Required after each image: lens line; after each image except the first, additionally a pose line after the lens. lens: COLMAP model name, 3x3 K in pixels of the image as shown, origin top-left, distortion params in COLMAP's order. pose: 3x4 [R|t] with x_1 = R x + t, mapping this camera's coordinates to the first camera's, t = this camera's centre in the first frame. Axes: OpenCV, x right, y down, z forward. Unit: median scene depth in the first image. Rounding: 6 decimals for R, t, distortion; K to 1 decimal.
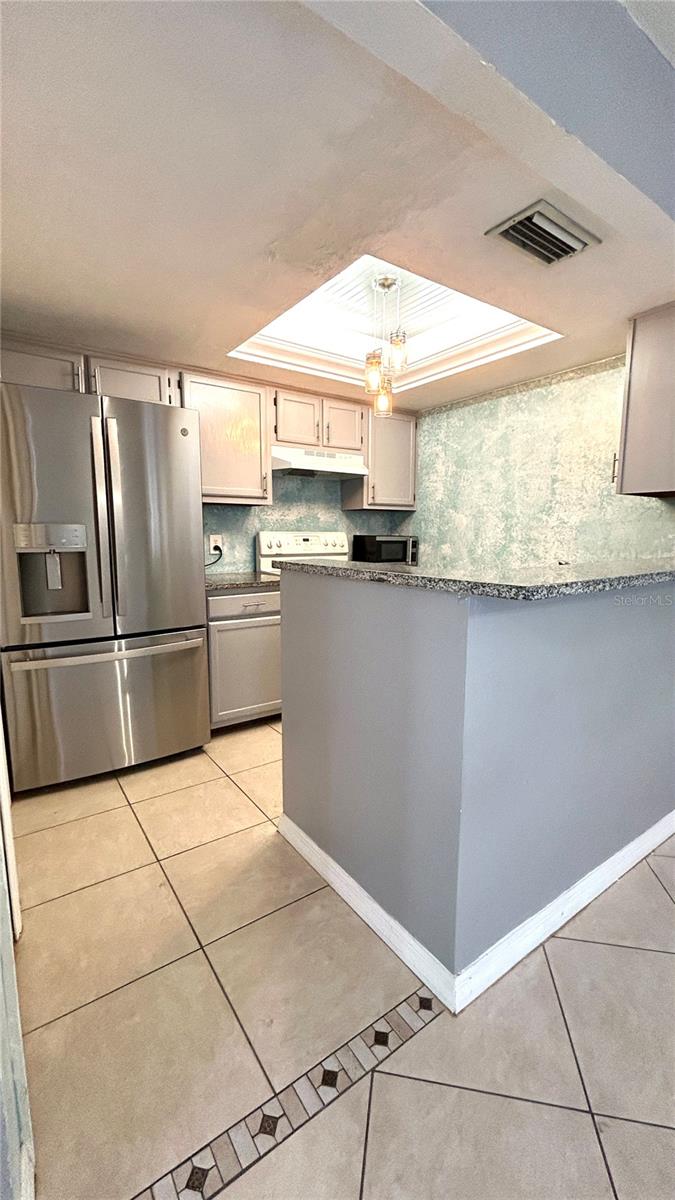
lens RADIAL K [[486.5, 0, 337.9], [0, 486.5, 603.1], [0, 0, 1]] dist [-0.001898, 0.000276]
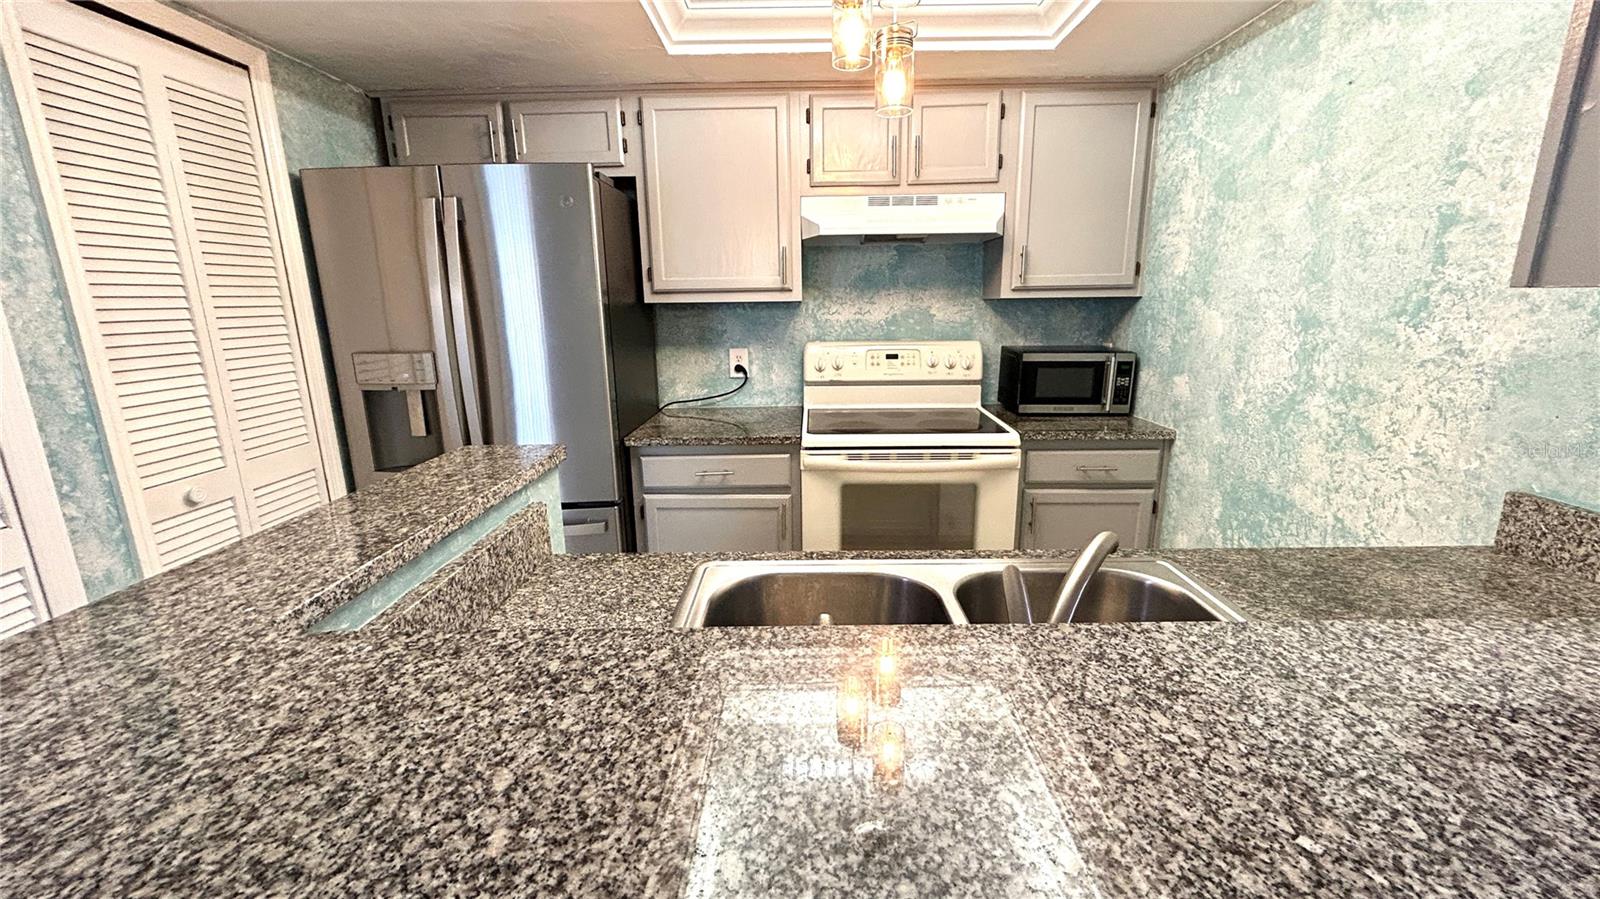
lens RADIAL K [[648.6, 0, 801.6], [0, 648.6, 453.4], [0, 0, 1]] dist [-0.001898, 0.000276]
pose [[0.810969, 0.120803, -0.572482, 0.316239], [-0.069942, 0.991453, 0.110134, -0.100060], [0.580893, -0.049274, 0.812487, 0.336272]]
